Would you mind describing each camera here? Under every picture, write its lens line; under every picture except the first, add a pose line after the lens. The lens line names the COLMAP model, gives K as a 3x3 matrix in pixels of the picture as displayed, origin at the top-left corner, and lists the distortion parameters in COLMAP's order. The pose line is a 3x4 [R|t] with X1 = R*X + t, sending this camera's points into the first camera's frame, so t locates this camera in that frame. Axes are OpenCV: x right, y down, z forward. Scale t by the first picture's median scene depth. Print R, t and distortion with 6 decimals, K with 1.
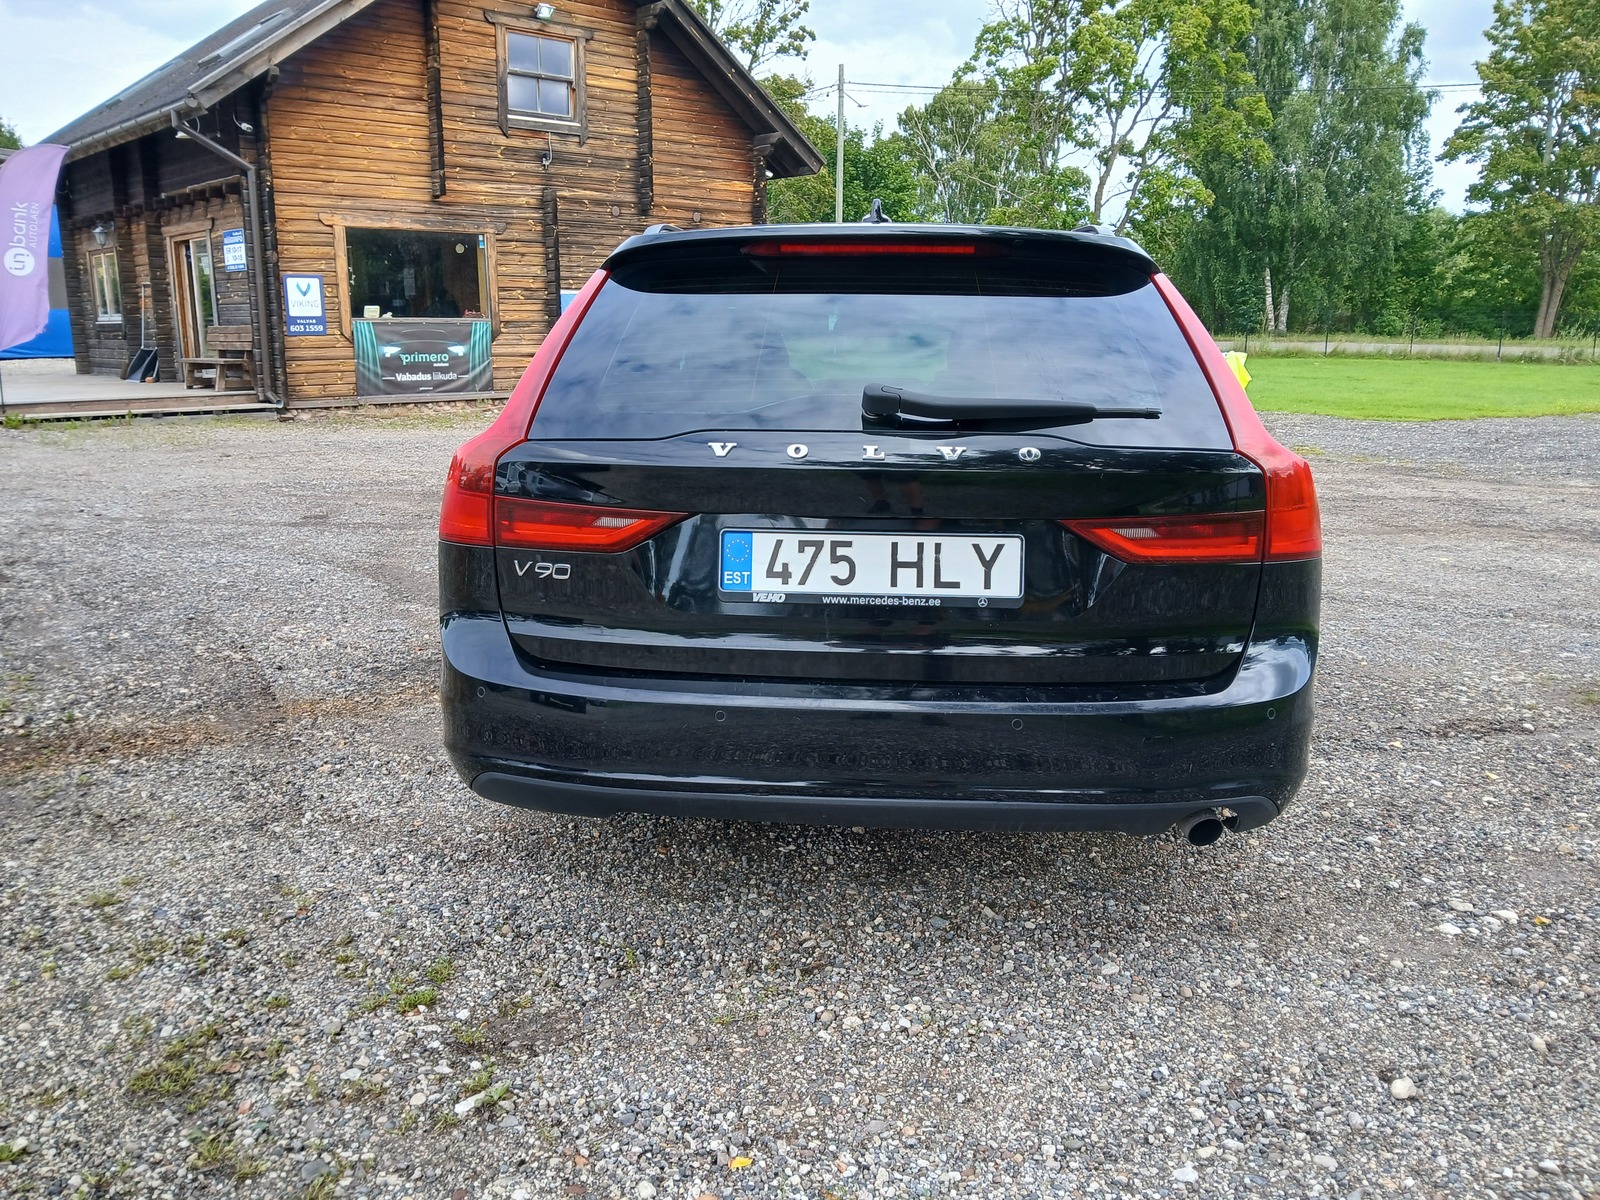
lens RADIAL K [[1240.3, 0, 794.7], [0, 1240.3, 600.8], [0, 0, 1]] dist [0.006945, -0.028425]
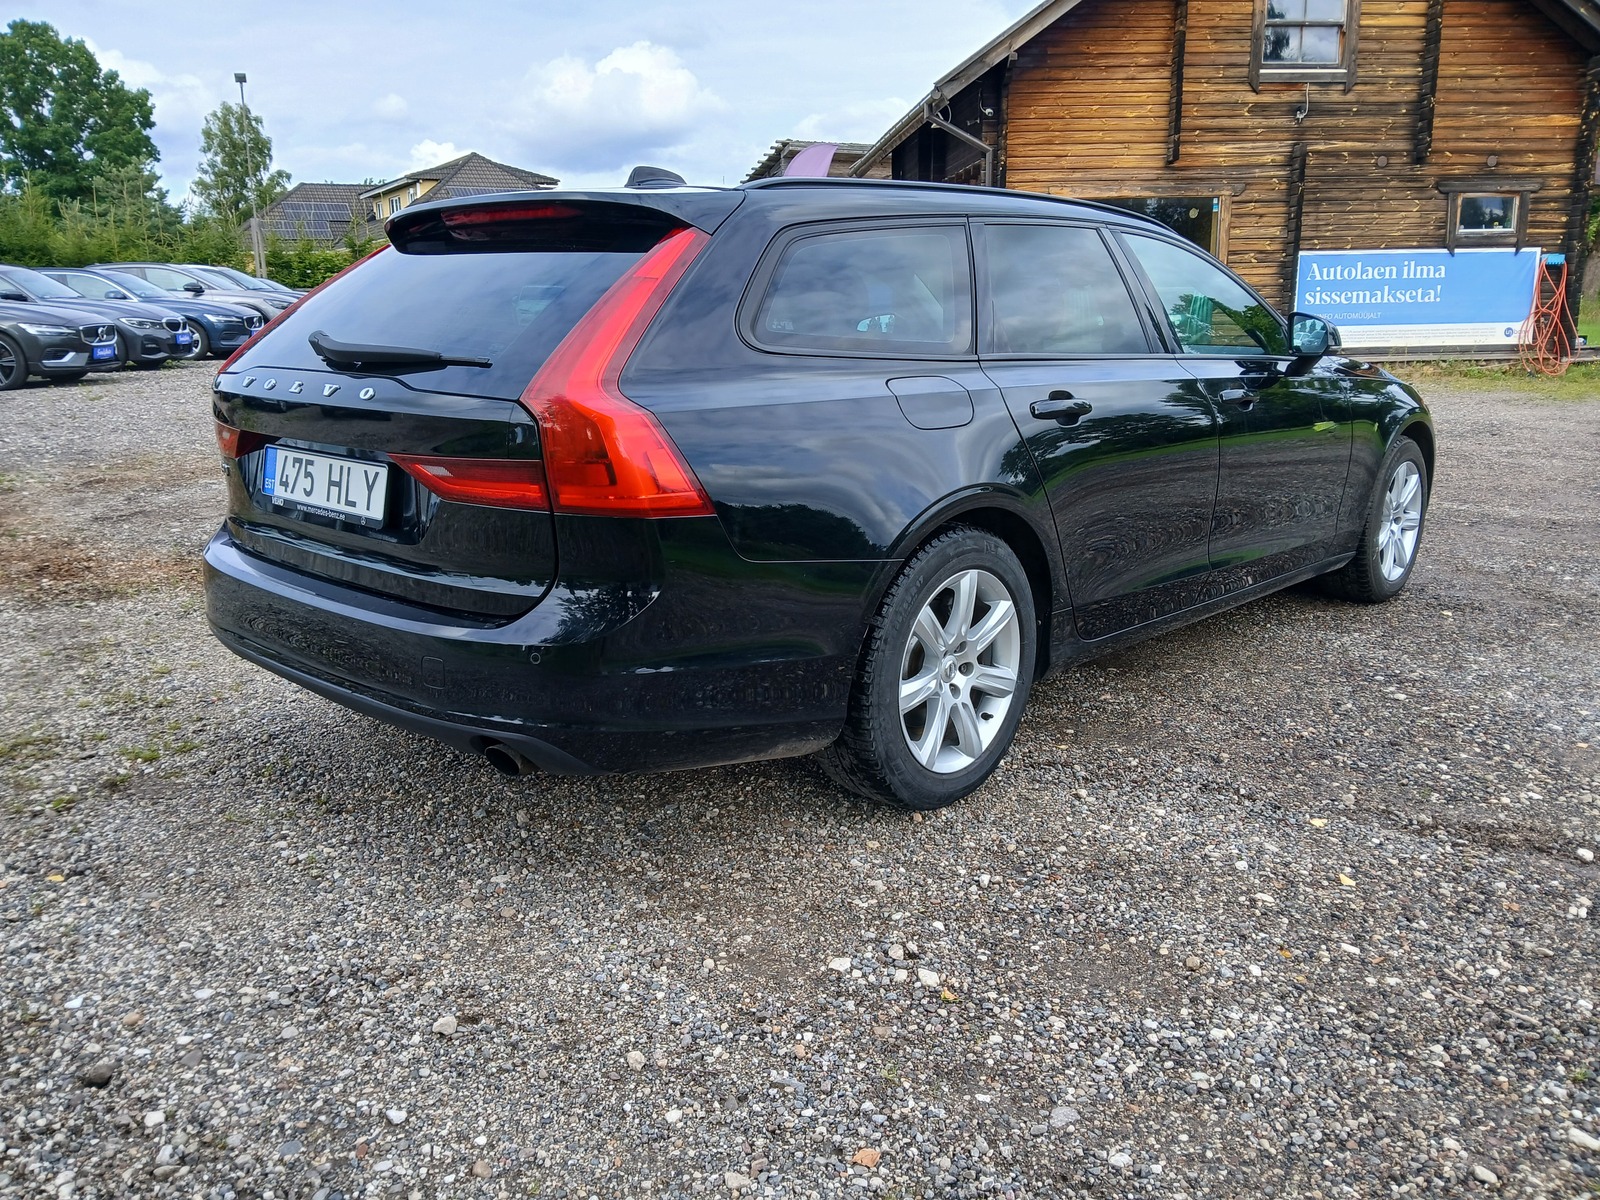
lens RADIAL K [[1240.3, 0, 806.2], [0, 1240.3, 596.0], [0, 0, 1]] dist [0.006945, -0.028425]
pose [[0.773843, 0.136428, -0.618510, 0.139835], [-0.123334, 0.990291, 0.064125, -0.006351], [0.621254, 0.026661, 0.783156, 0.039774]]
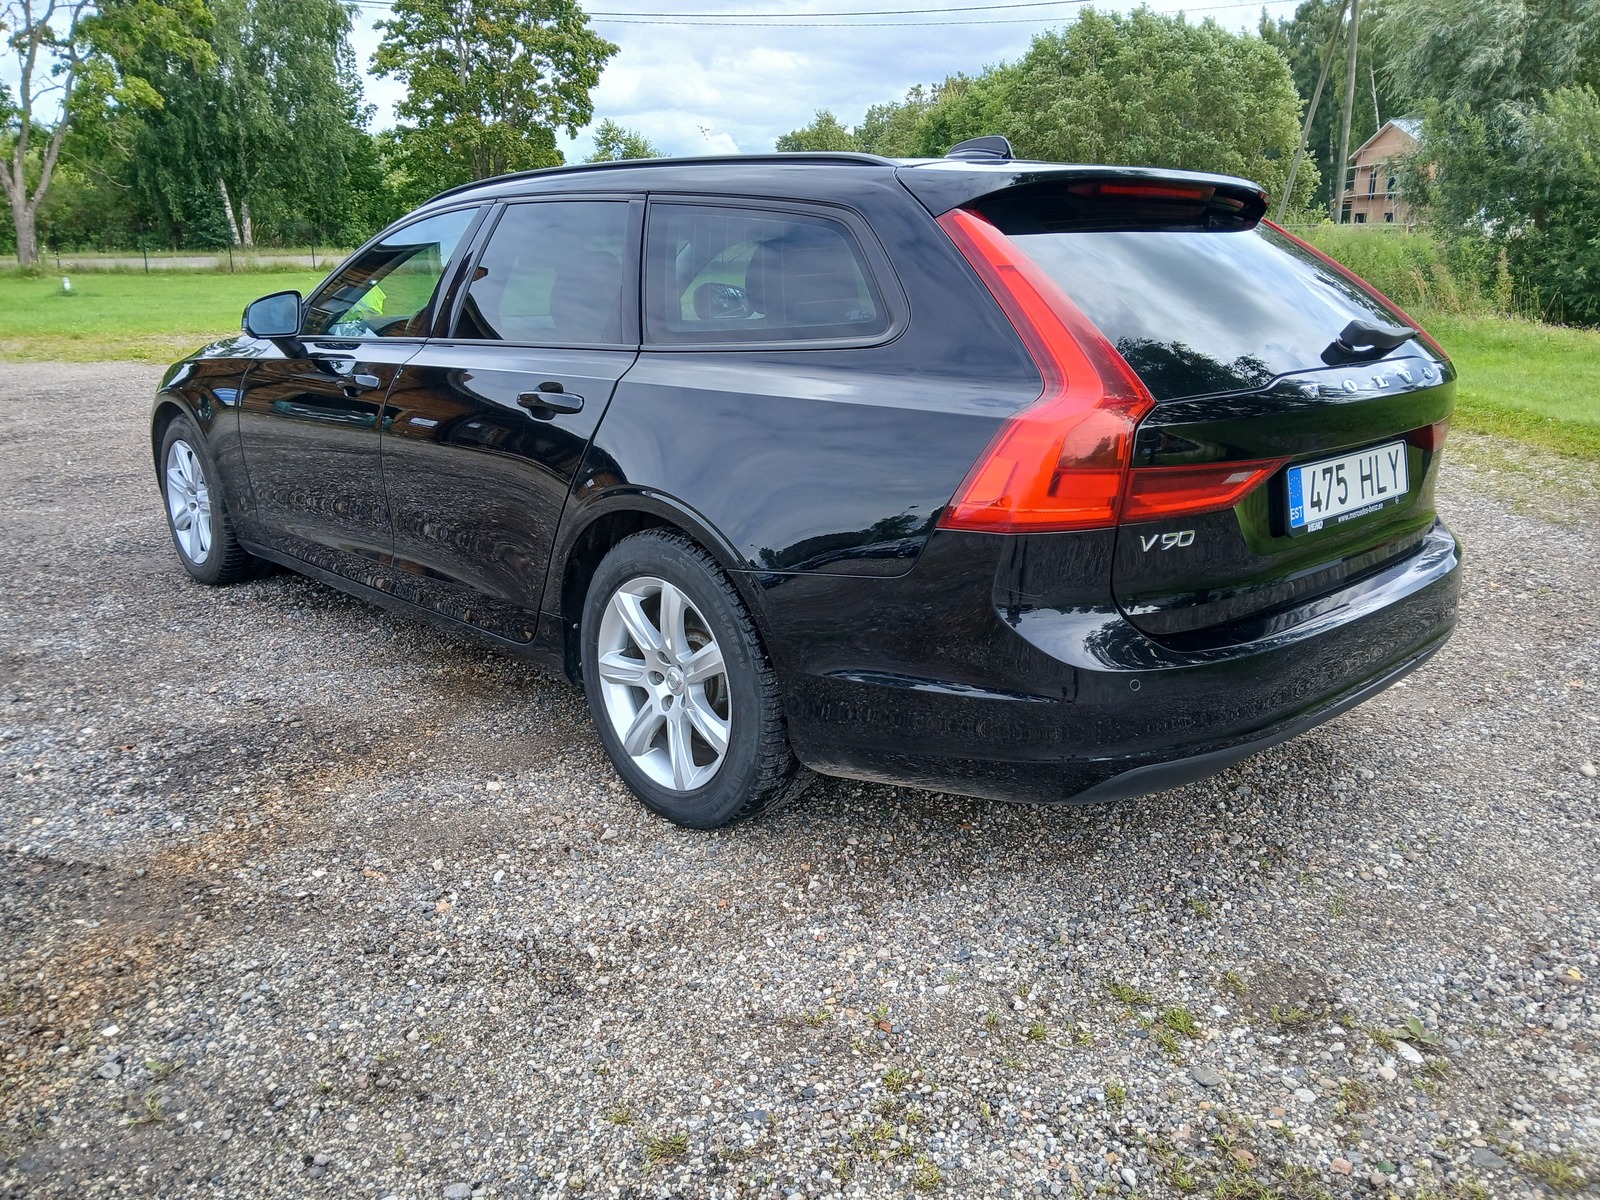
lens RADIAL K [[1240.3, 0, 792.8], [0, 1240.3, 605.9], [0, 0, 1]] dist [0.006945, -0.028425]
pose [[0.697862, -0.212156, 0.684089, -0.126903], [0.163846, 0.977083, 0.135878, -0.018130], [-0.697239, 0.017261, 0.716631, 0.063507]]
